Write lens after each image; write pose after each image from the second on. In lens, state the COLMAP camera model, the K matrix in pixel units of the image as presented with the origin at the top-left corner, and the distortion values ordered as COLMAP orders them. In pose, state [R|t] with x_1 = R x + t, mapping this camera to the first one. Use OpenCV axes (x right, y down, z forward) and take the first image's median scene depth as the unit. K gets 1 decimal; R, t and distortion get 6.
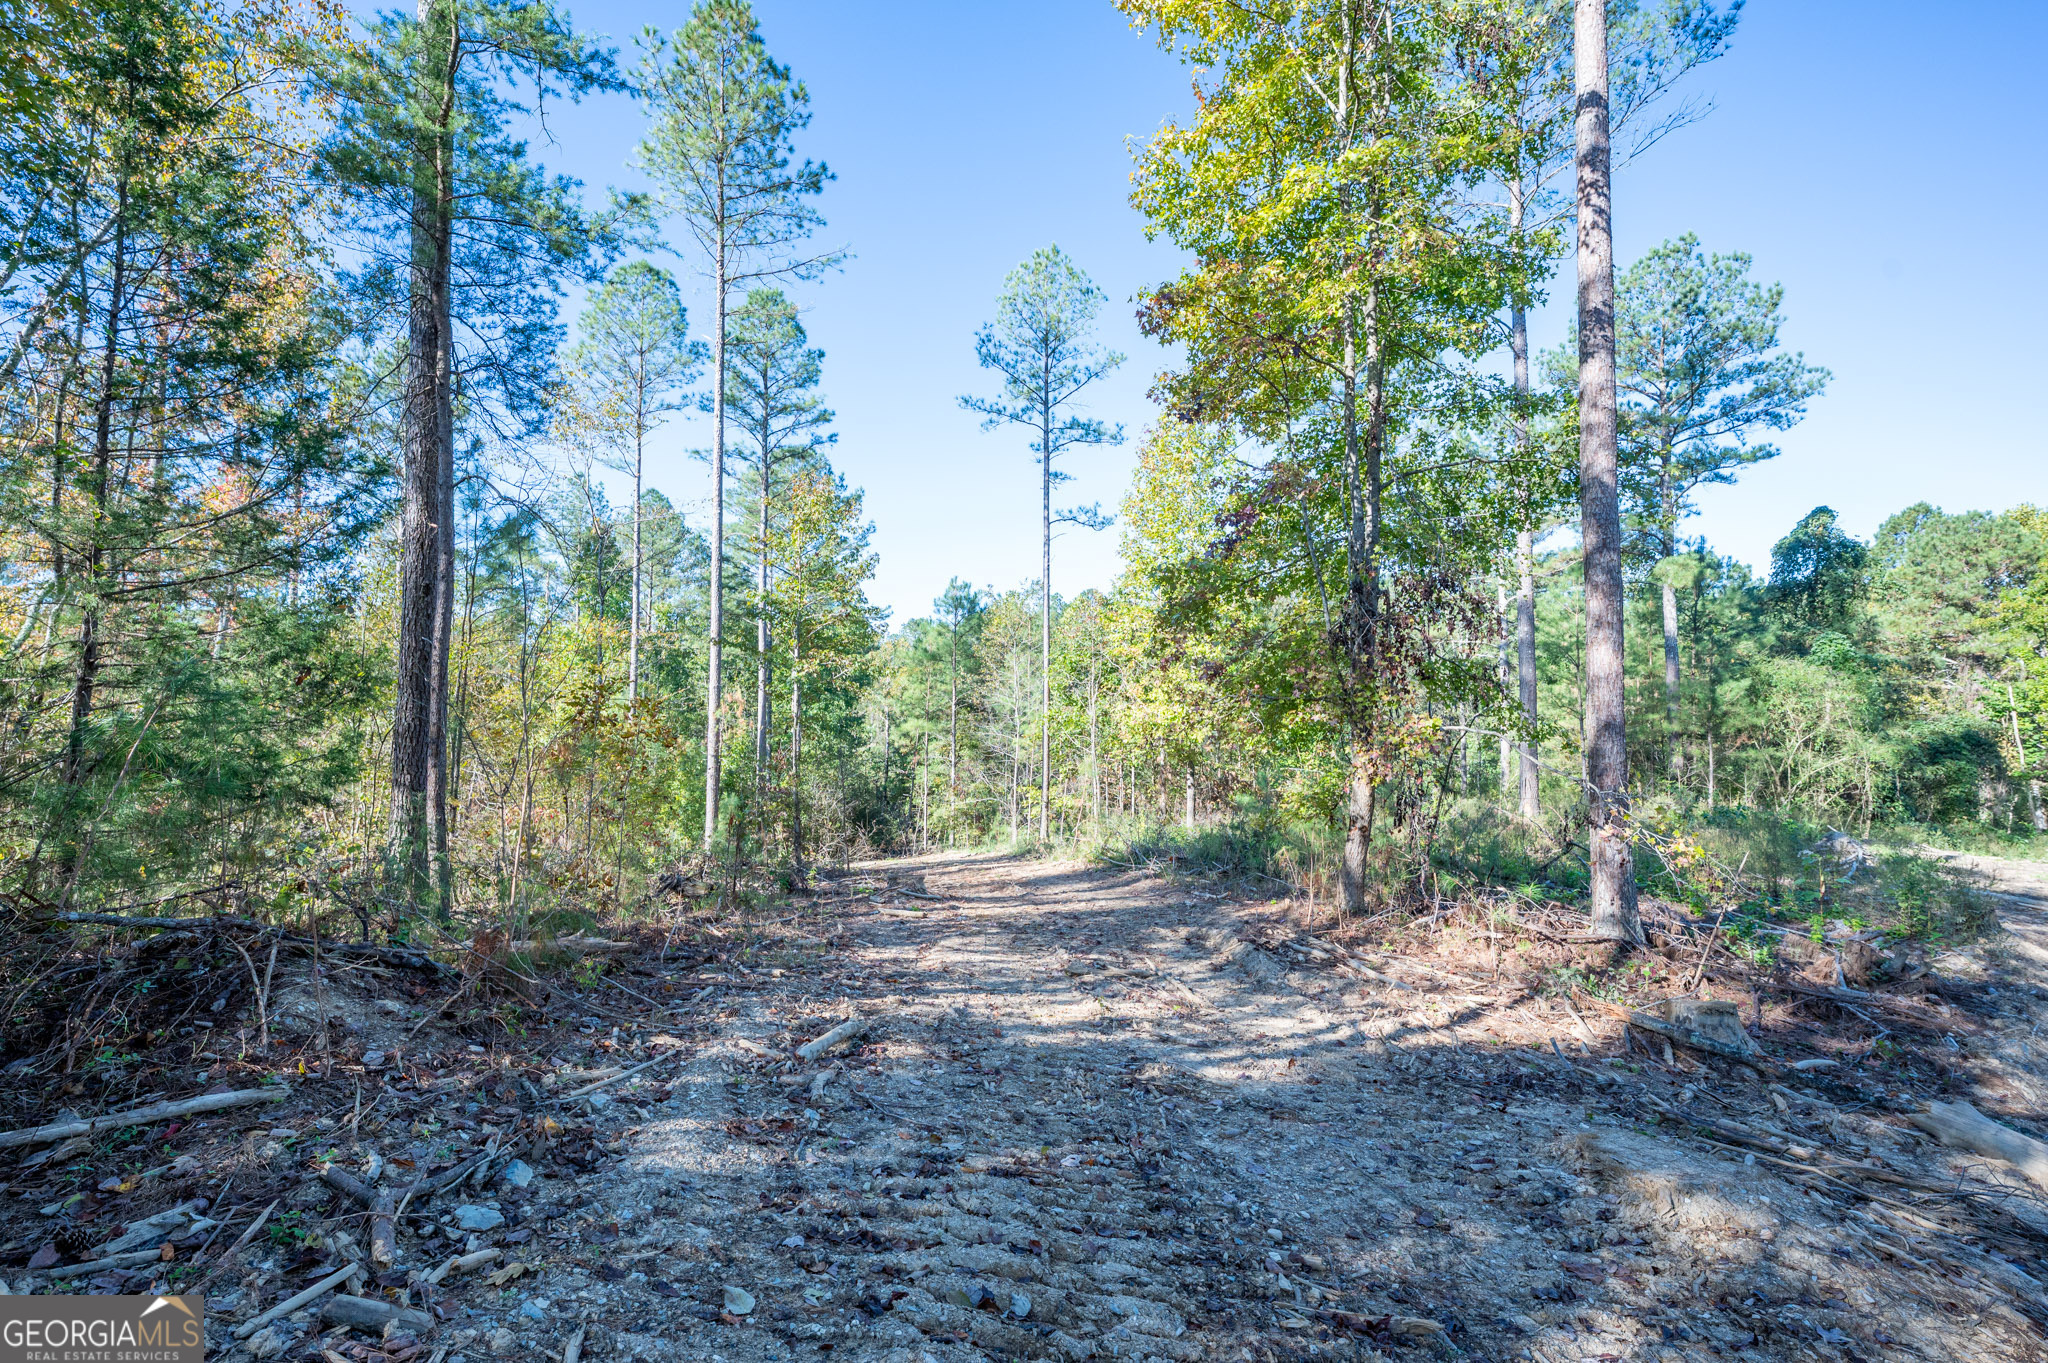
lens RADIAL K [[931.0, 0, 1018.2], [0, 931.0, 681.9], [0, 0, 1]] dist [-0.006513, 0.005076]
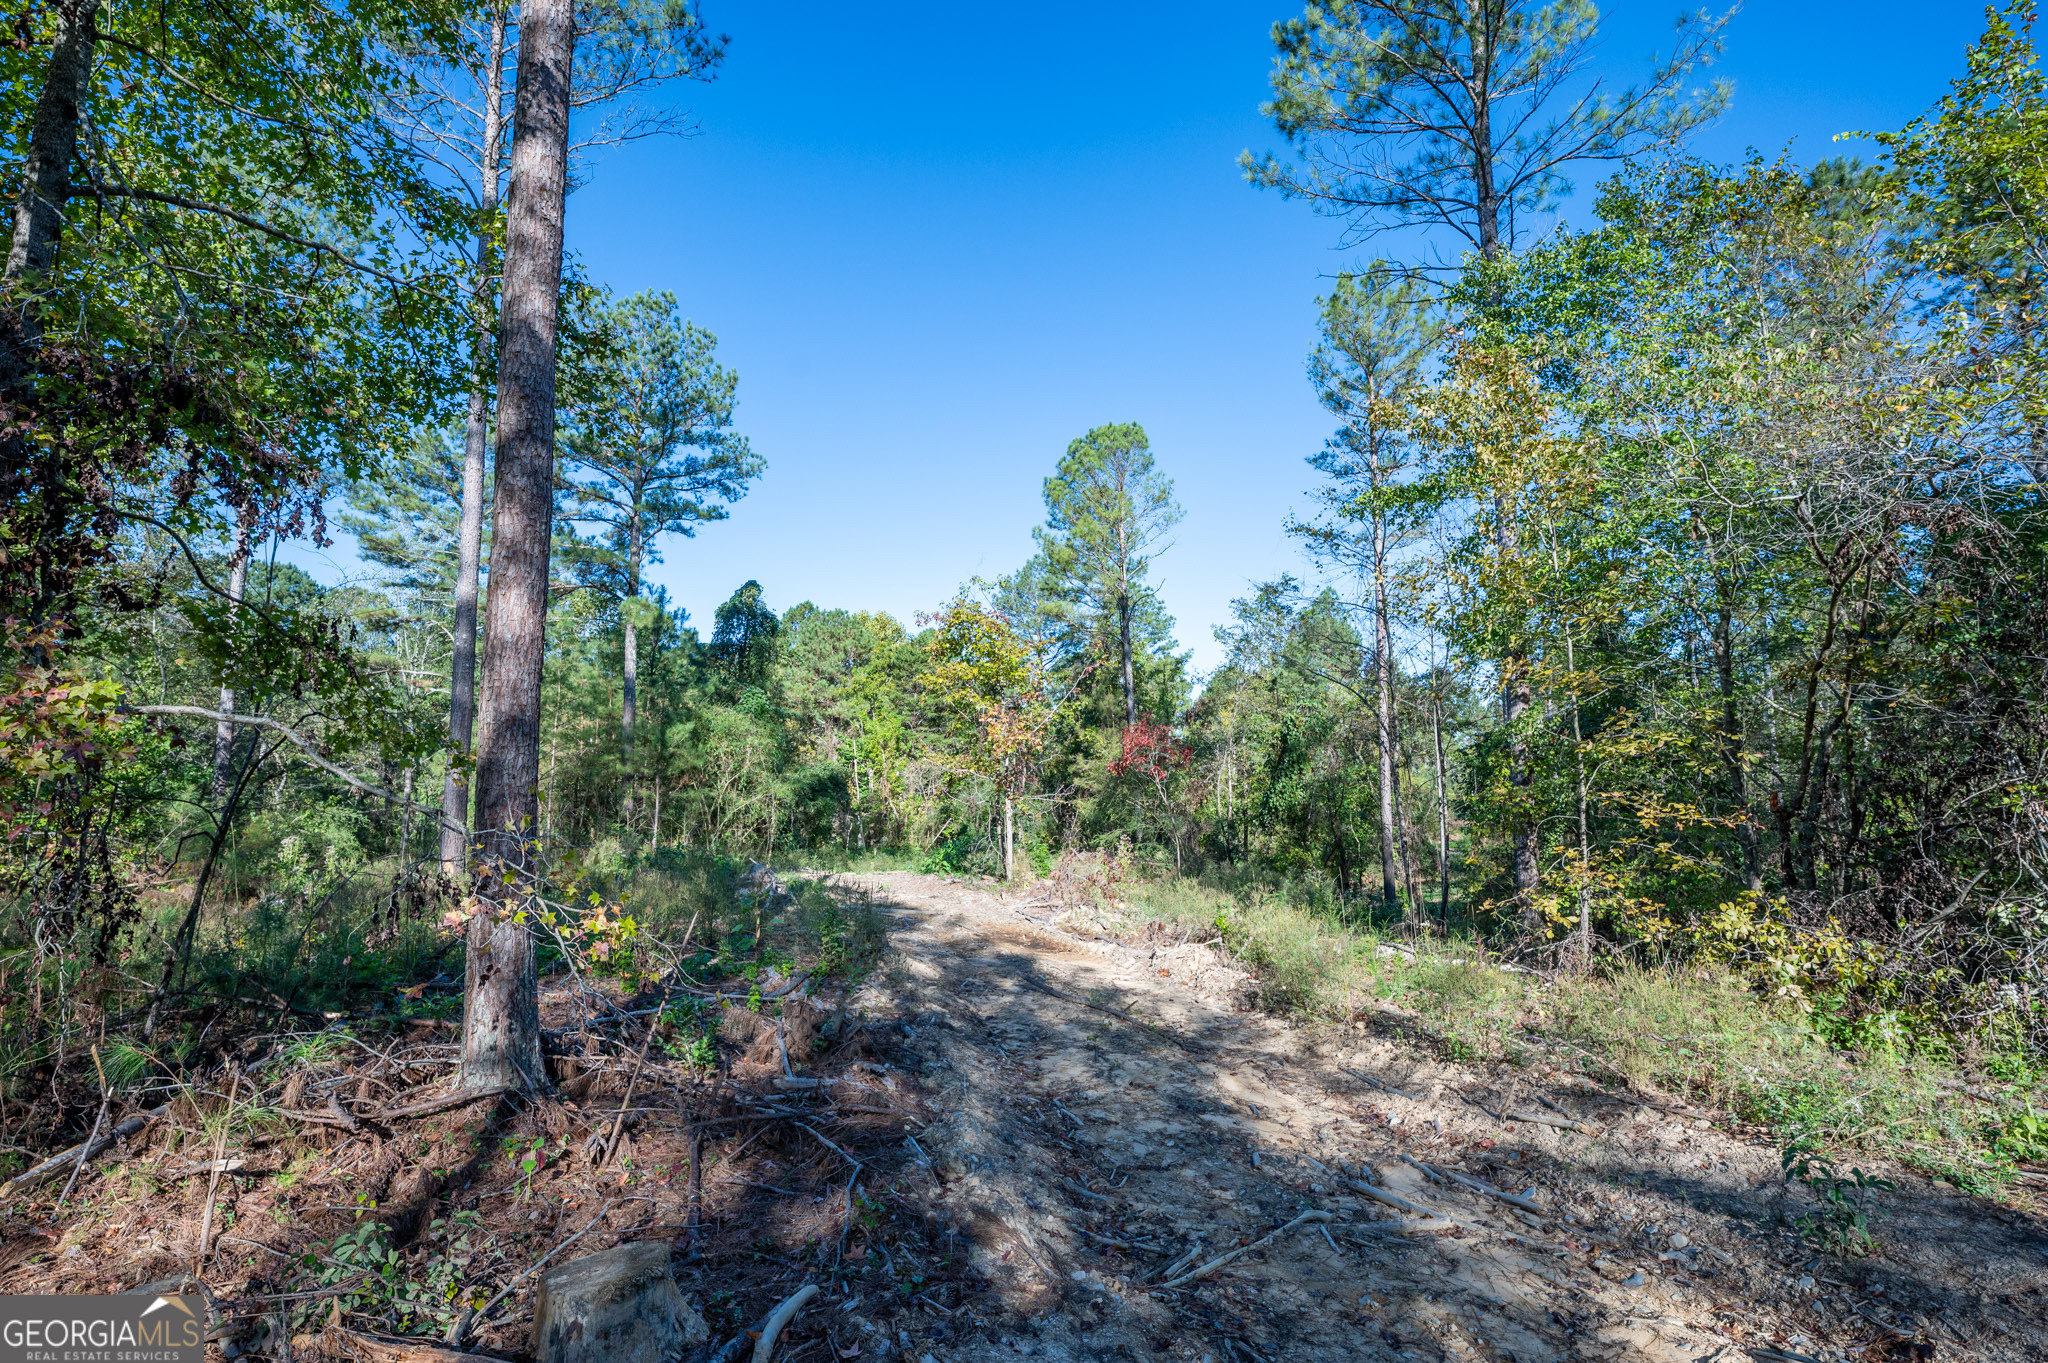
lens RADIAL K [[931.0, 0, 1018.2], [0, 931.0, 681.9], [0, 0, 1]] dist [-0.006513, 0.005076]
pose [[0.534614, 0.079739, 0.841326, 0.090422], [-0.031755, 0.996731, -0.074289, 0.016606], [-0.844499, 0.013000, 0.535399, 0.120288]]
